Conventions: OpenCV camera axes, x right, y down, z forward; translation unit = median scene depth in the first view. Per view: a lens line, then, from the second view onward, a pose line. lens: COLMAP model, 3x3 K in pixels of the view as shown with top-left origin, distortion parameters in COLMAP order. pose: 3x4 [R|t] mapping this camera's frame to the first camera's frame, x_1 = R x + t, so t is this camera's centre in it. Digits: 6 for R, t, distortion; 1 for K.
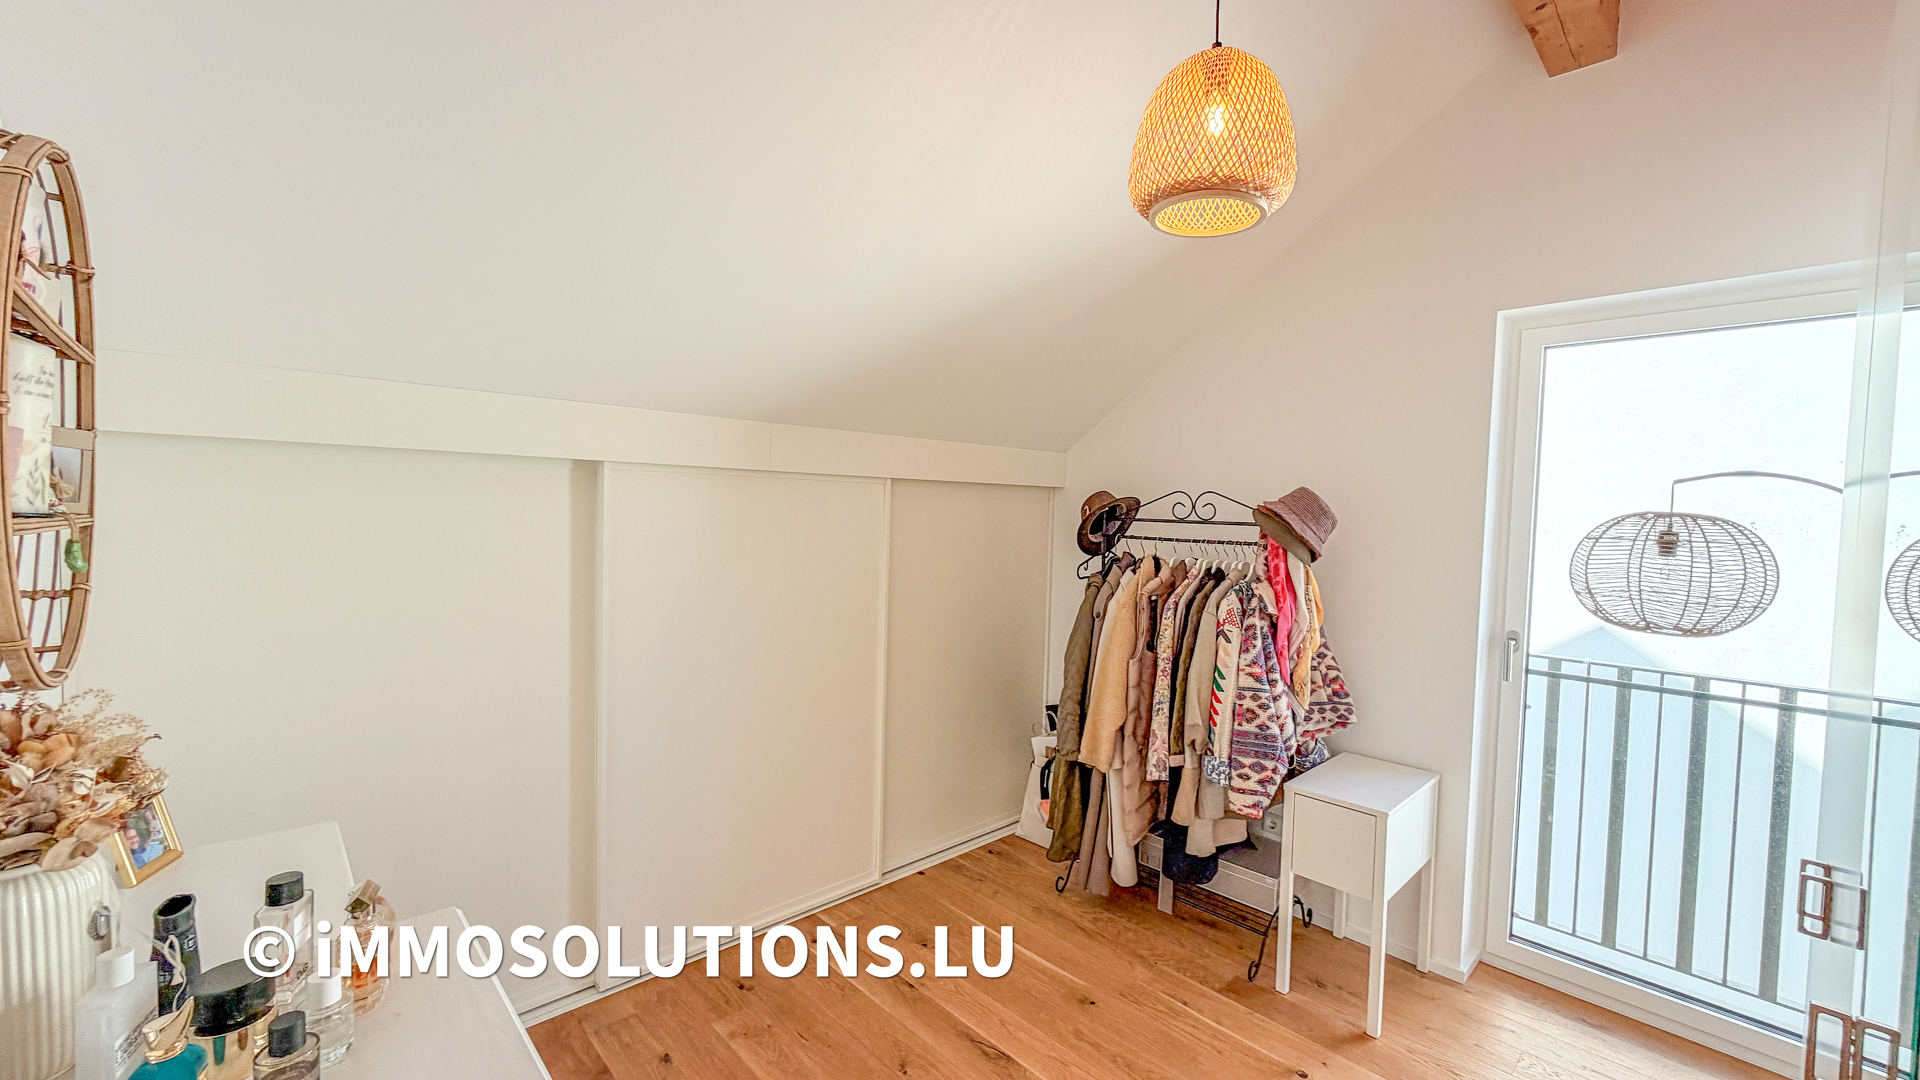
lens RADIAL K [[764.3, 0, 965.4], [0, 764.3, 539.9], [0, 0, 1]] dist [0.000647, 0.000379]
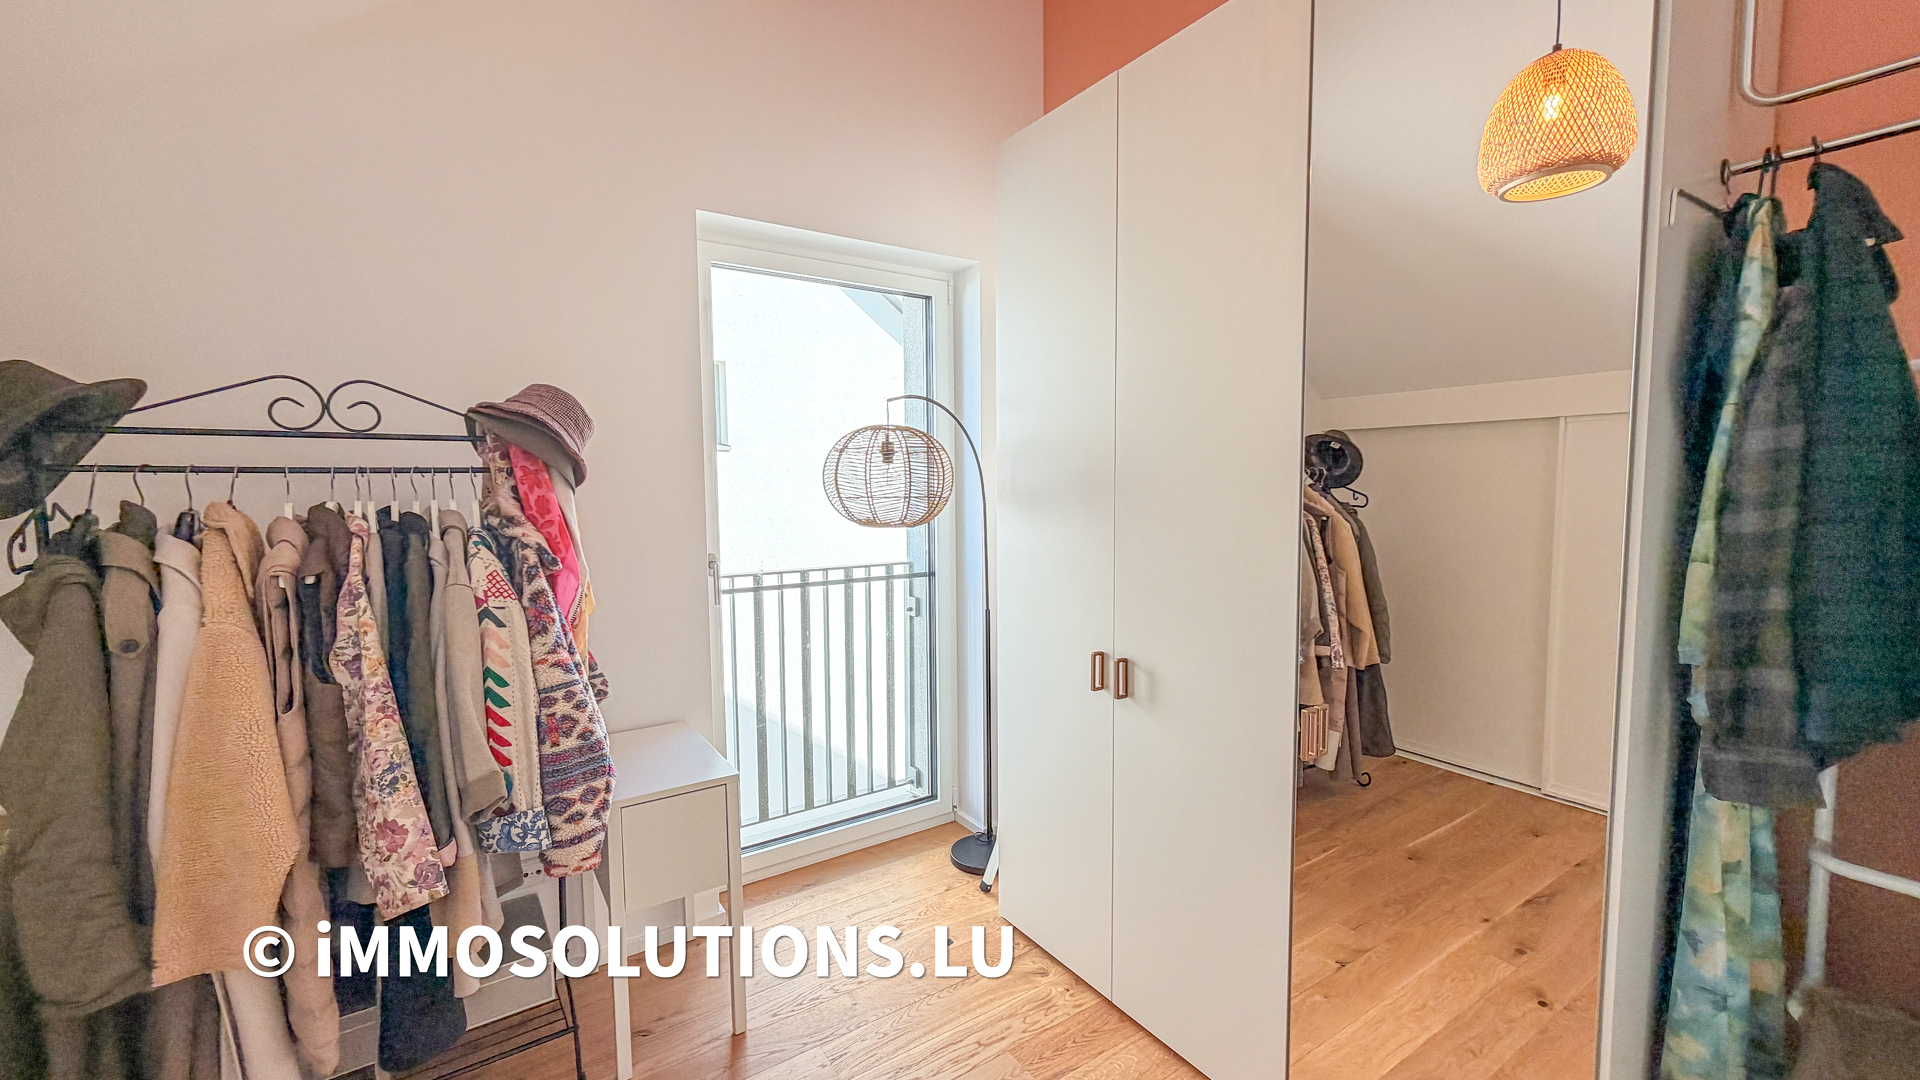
lens RADIAL K [[764.3, 0, 965.4], [0, 764.3, 539.9], [0, 0, 1]] dist [0.000647, 0.000379]
pose [[0.168518, -0.107764, 0.979790, -0.191409], [0.048259, 0.993716, 0.100995, 0.020449], [-0.984517, 0.030264, 0.172659, 0.525133]]
